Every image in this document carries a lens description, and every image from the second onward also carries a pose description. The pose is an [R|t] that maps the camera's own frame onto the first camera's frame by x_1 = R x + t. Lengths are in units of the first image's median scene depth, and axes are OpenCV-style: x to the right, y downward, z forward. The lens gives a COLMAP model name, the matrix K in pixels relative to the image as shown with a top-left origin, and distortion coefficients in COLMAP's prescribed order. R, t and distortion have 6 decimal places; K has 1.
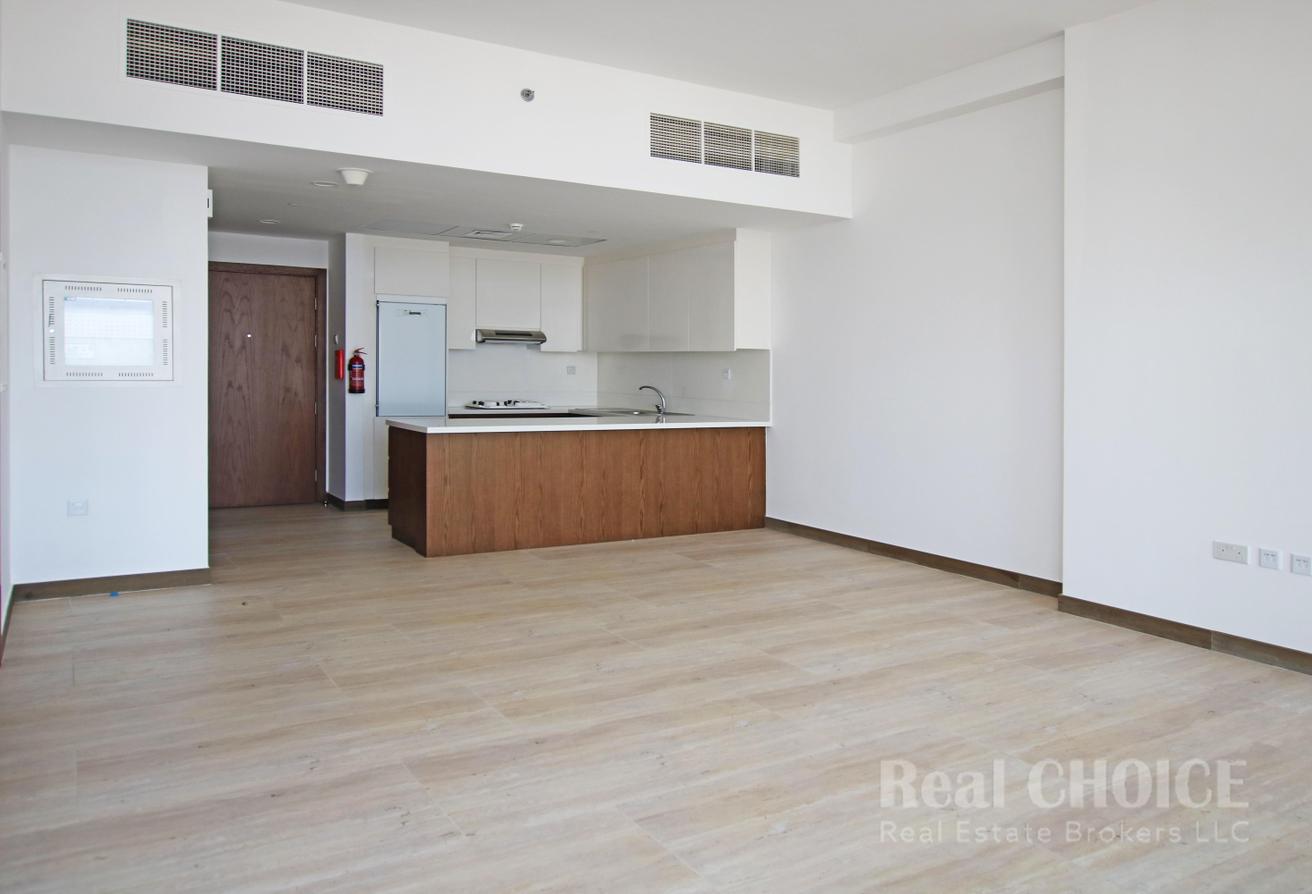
lens RADIAL K [[1018.3, 0, 616.0], [0, 1018.3, 444.0], [0, 0, 1]] dist [-0.000114, -0.000392]
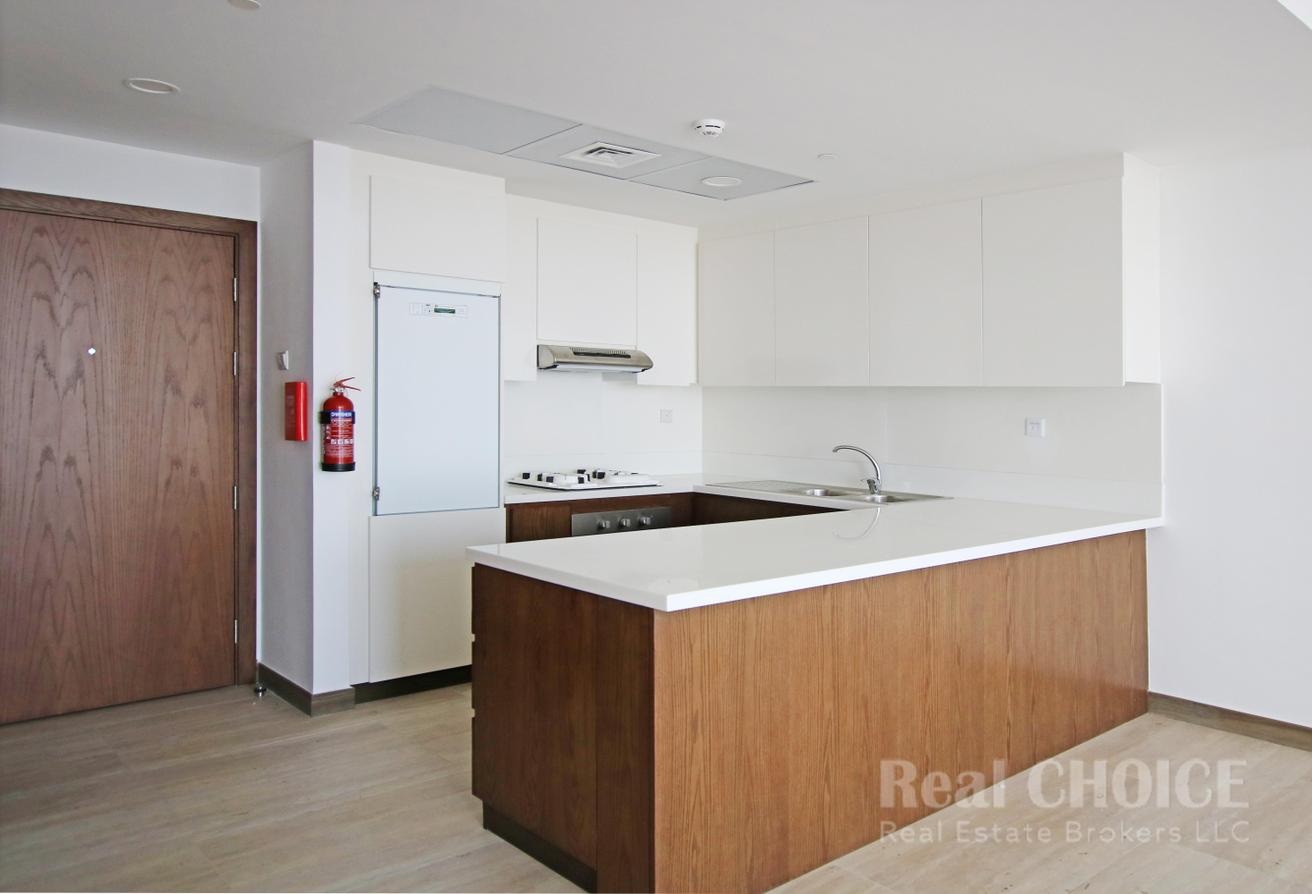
lens RADIAL K [[974.7, 0, 656.0], [0, 974.7, 447.0], [0, 0, 1]] dist [-0.004318, -0.001763]
pose [[0.977128, -0.010899, 0.212373, -0.201940], [0.016370, 0.999577, -0.024021, -0.046873], [-0.212022, 0.026948, 0.976893, 0.507106]]
